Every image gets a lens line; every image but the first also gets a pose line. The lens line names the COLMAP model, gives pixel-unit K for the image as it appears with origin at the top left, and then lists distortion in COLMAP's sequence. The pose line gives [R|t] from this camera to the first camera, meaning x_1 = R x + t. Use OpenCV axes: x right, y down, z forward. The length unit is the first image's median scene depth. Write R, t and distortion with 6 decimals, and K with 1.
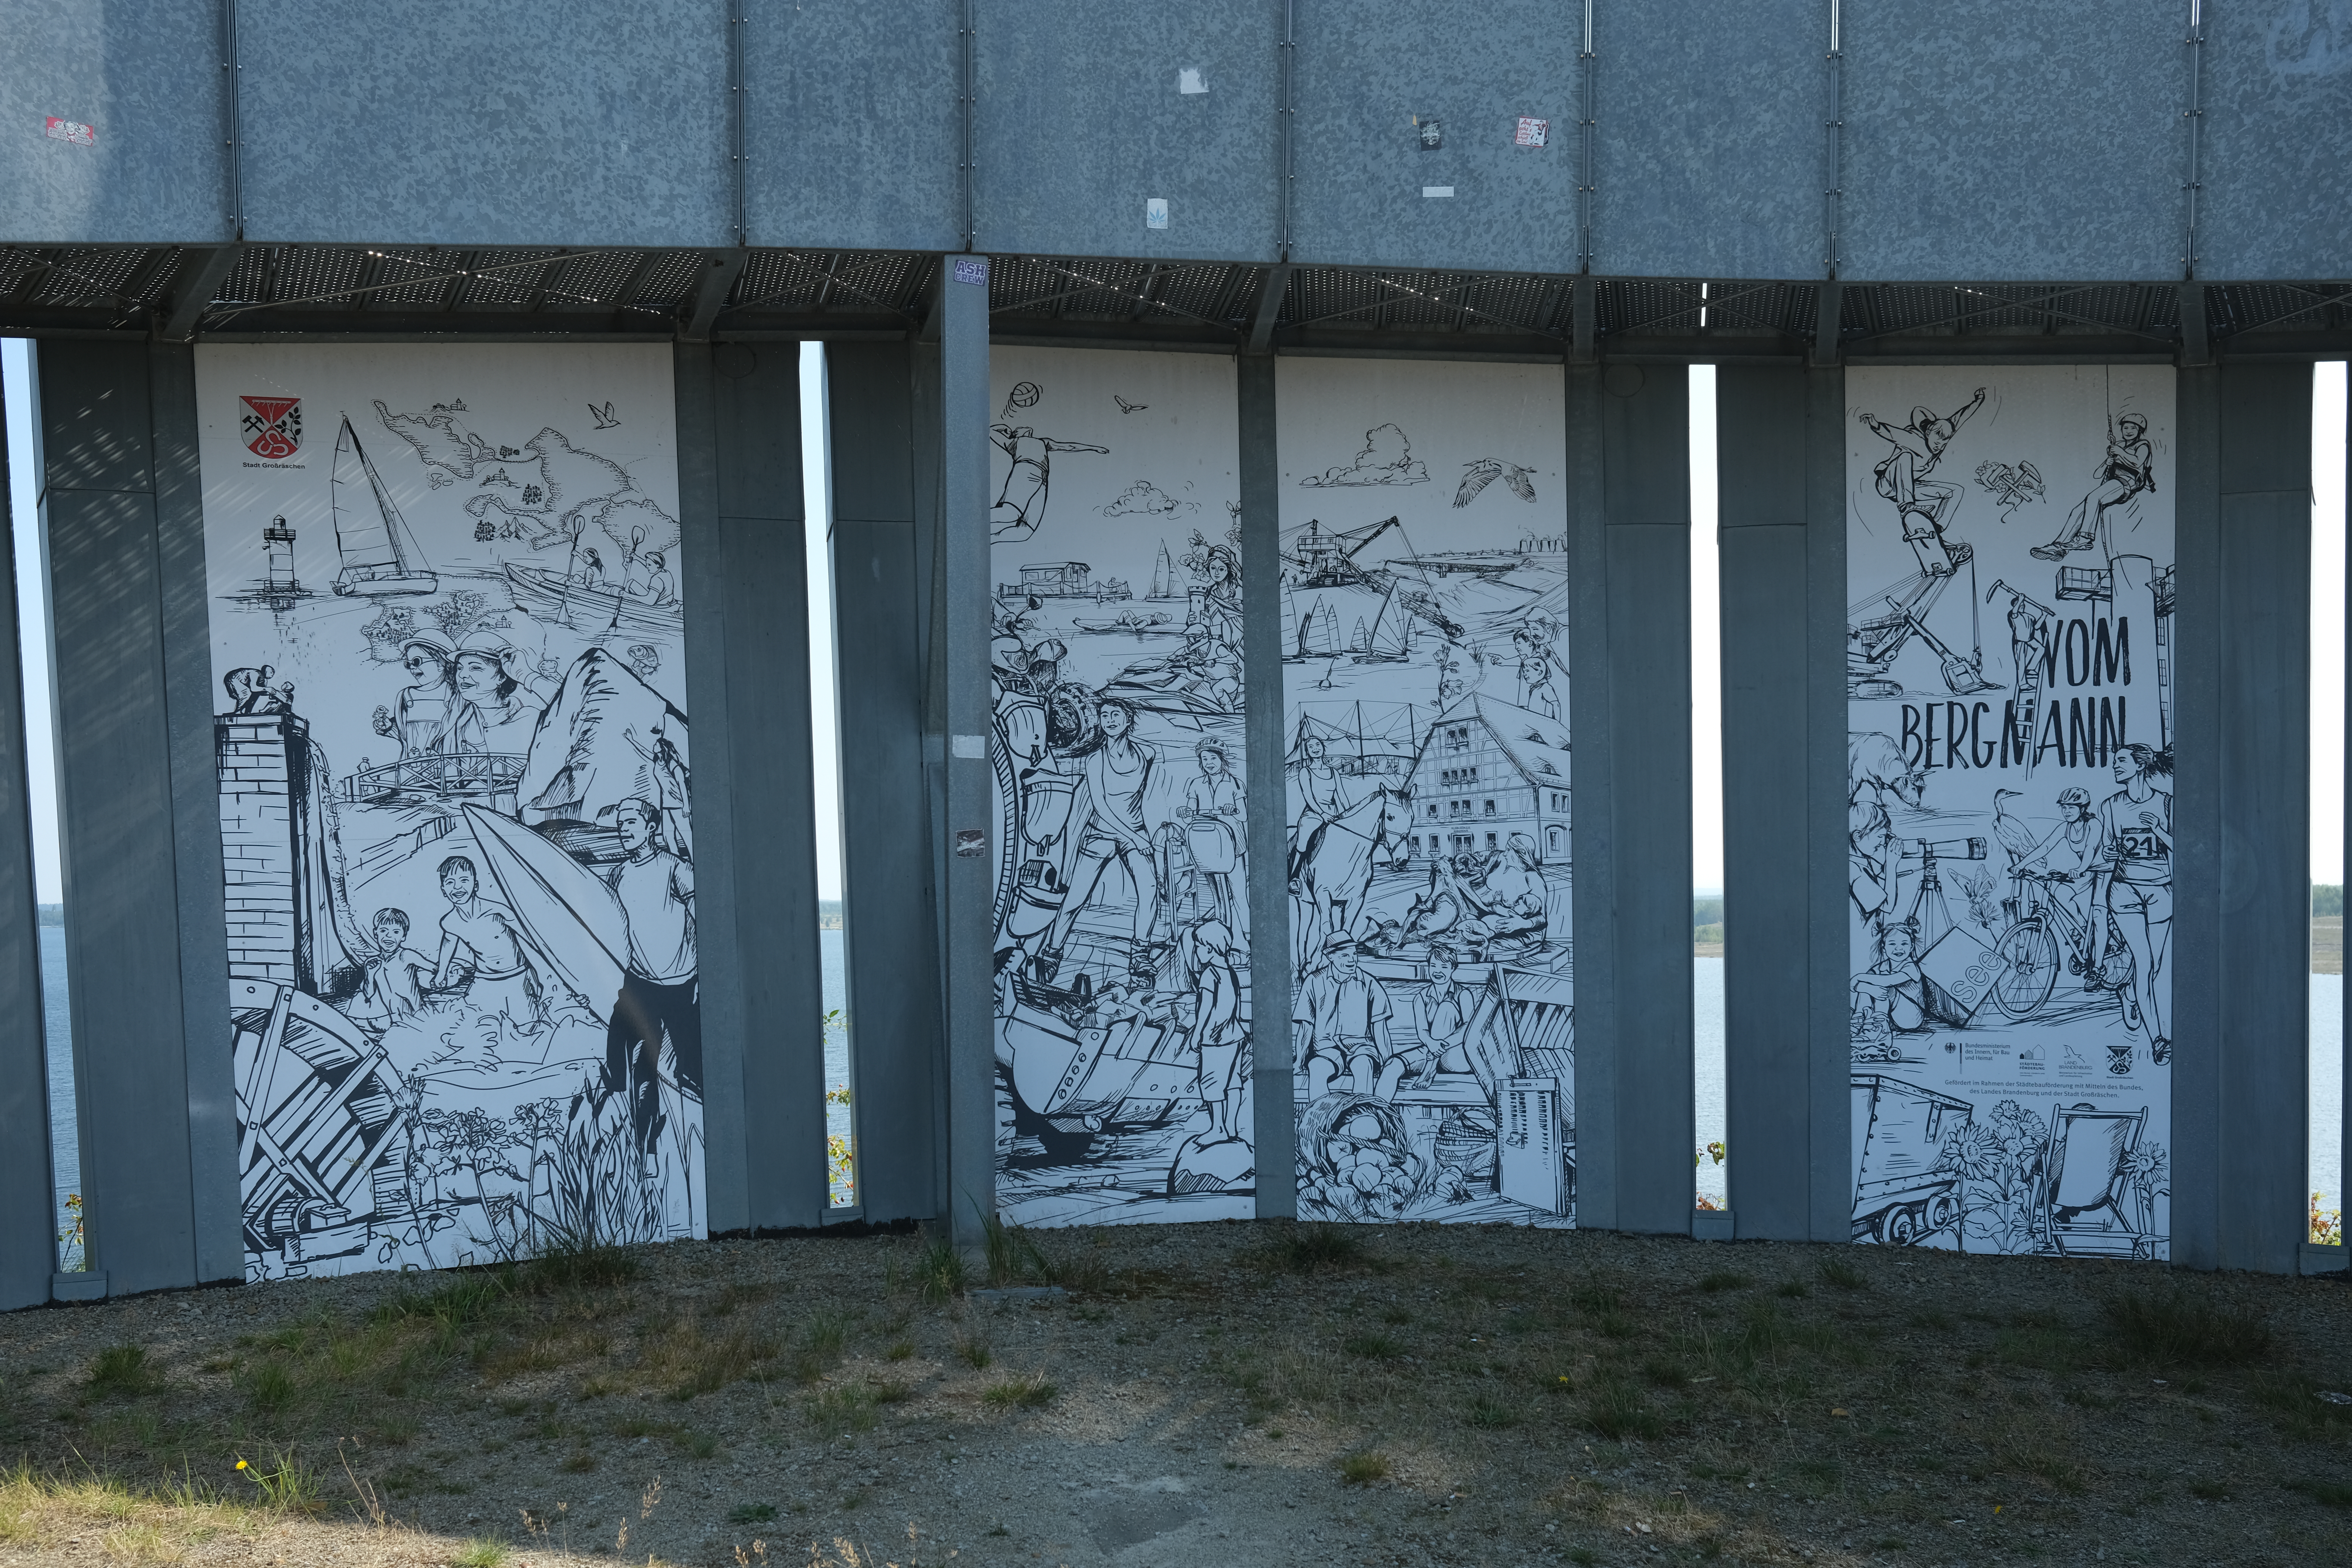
lens RADIAL K [[2367.0, 0, 1178.1], [0, 2367.0, 816.4], [0, 0, 1]] dist [-0.064319, 0.150075]
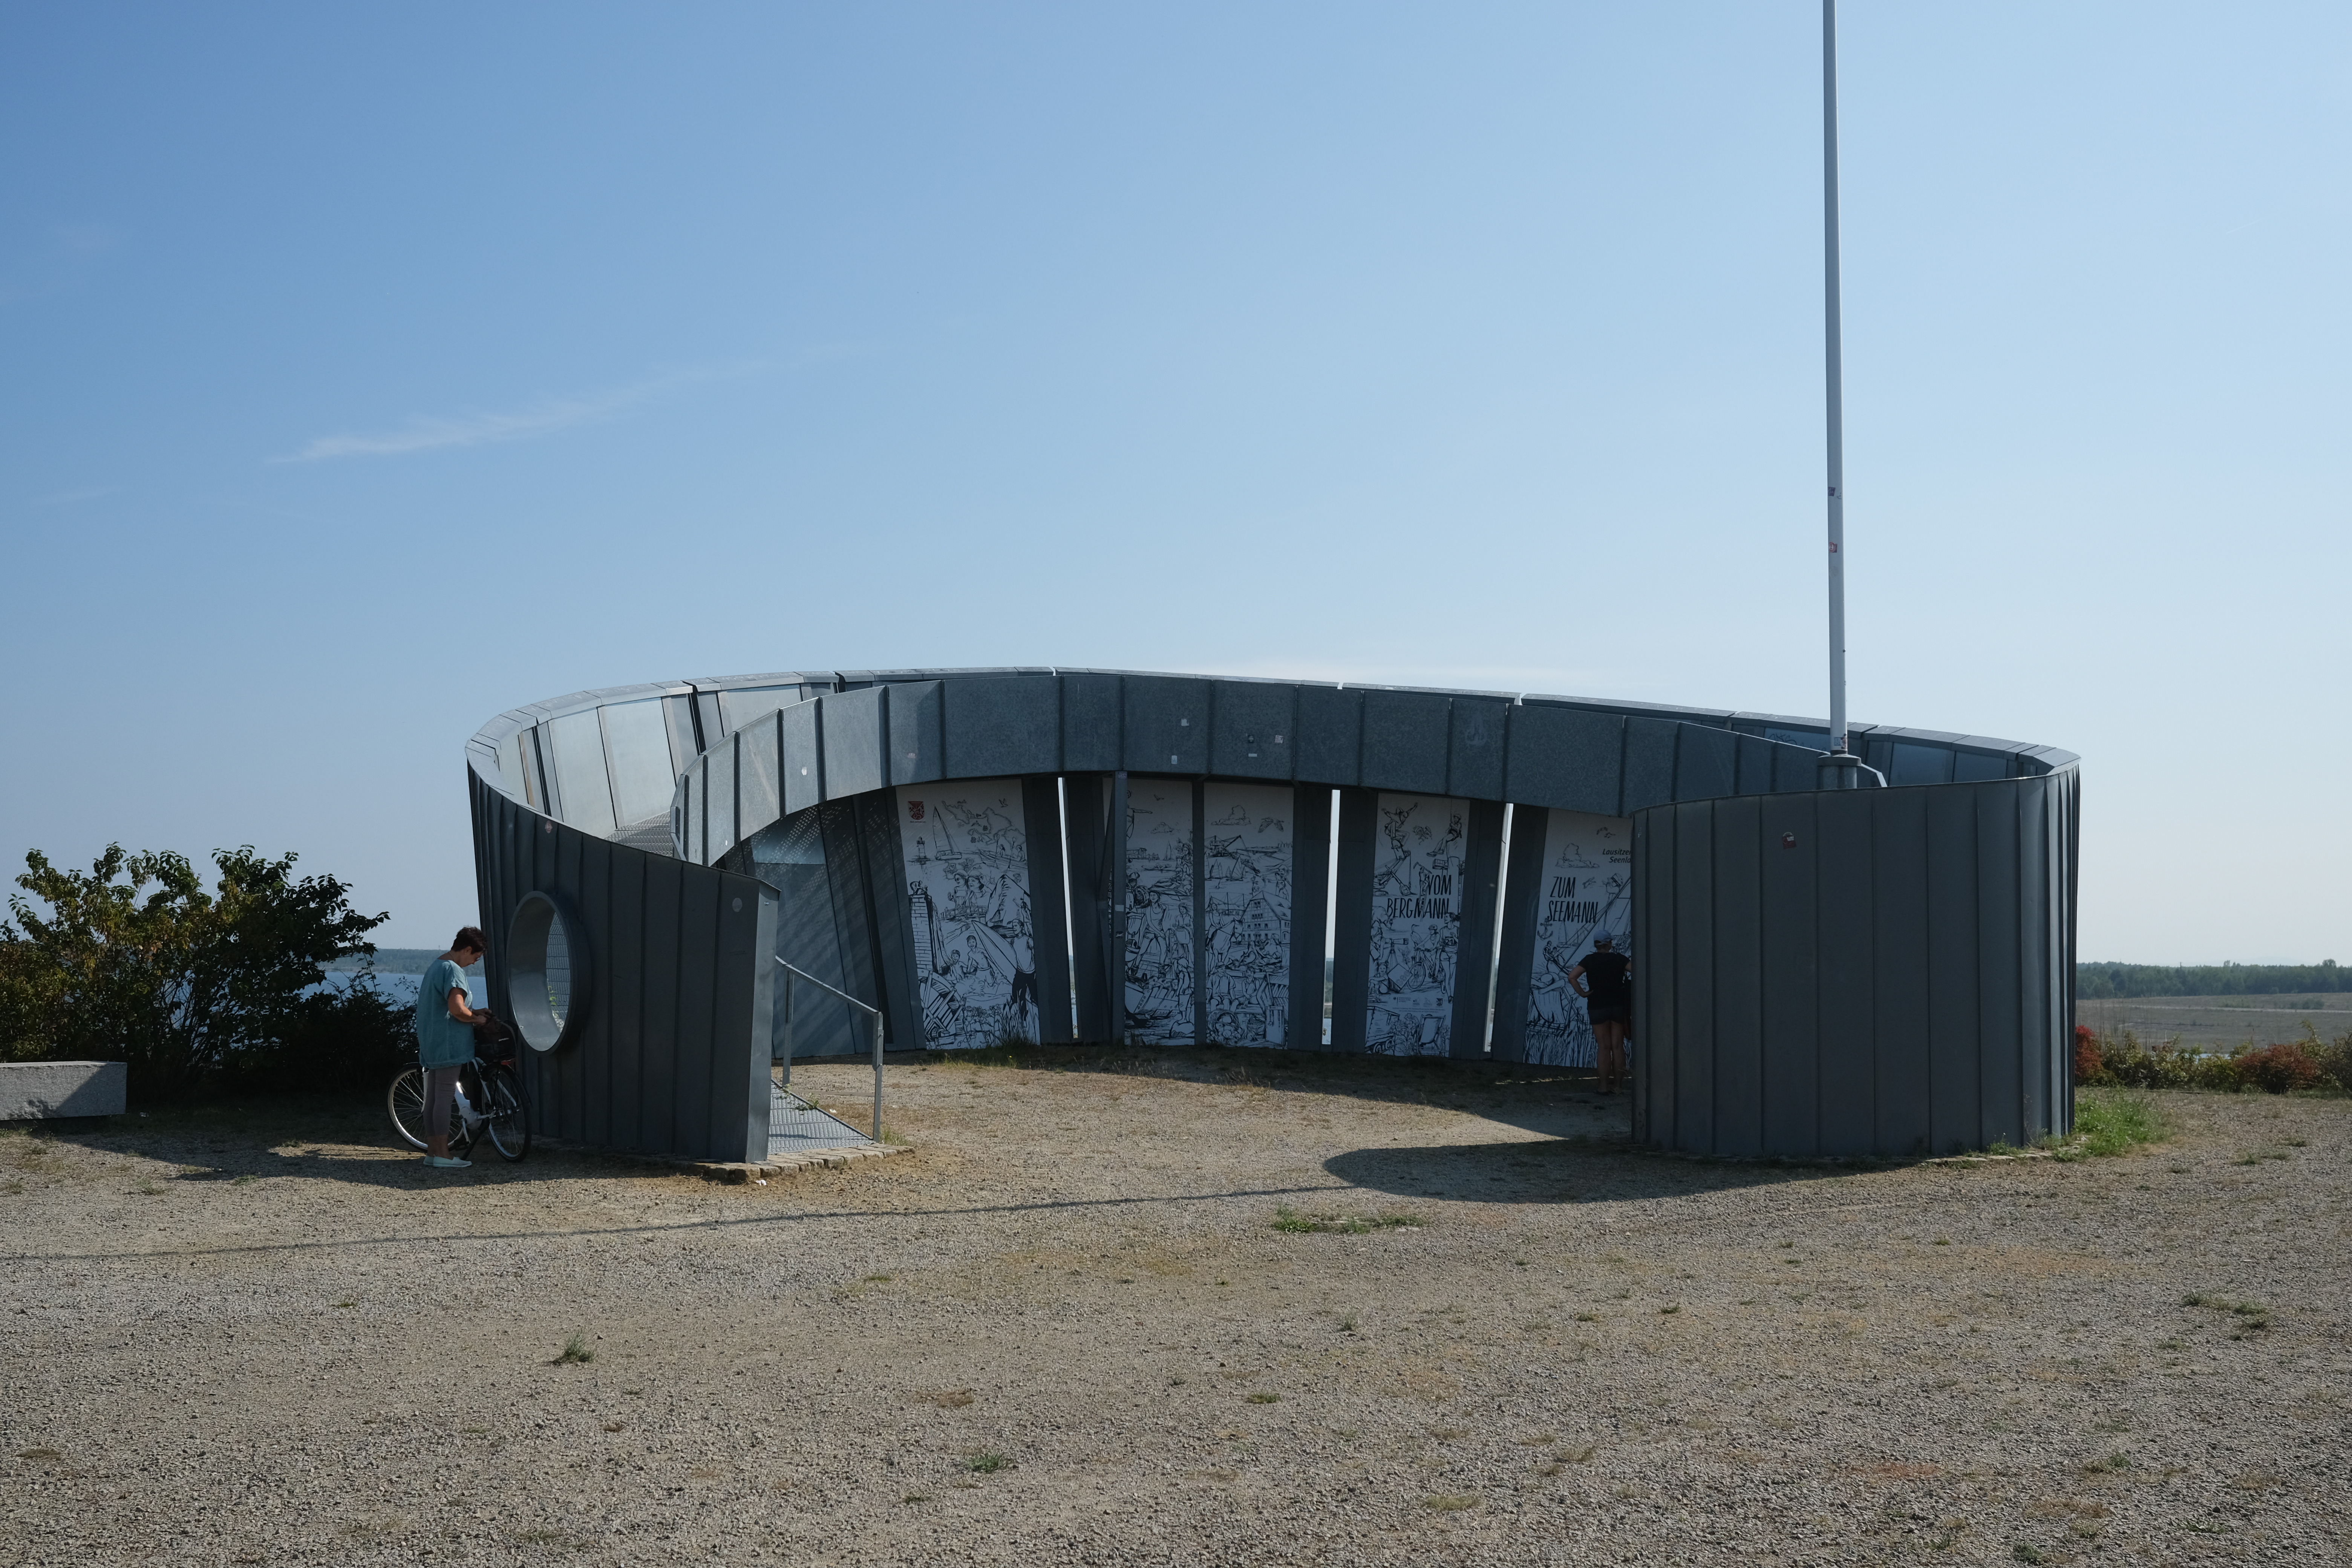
lens RADIAL K [[2367.0, 0, 1178.1], [0, 2367.0, 816.4], [0, 0, 1]] dist [-0.064319, 0.150075]
pose [[0.998369, 0.022523, 0.052459, -0.185291], [-0.021343, 0.999509, -0.022937, -0.085631], [-0.052950, 0.021780, 0.998360, -2.526674]]
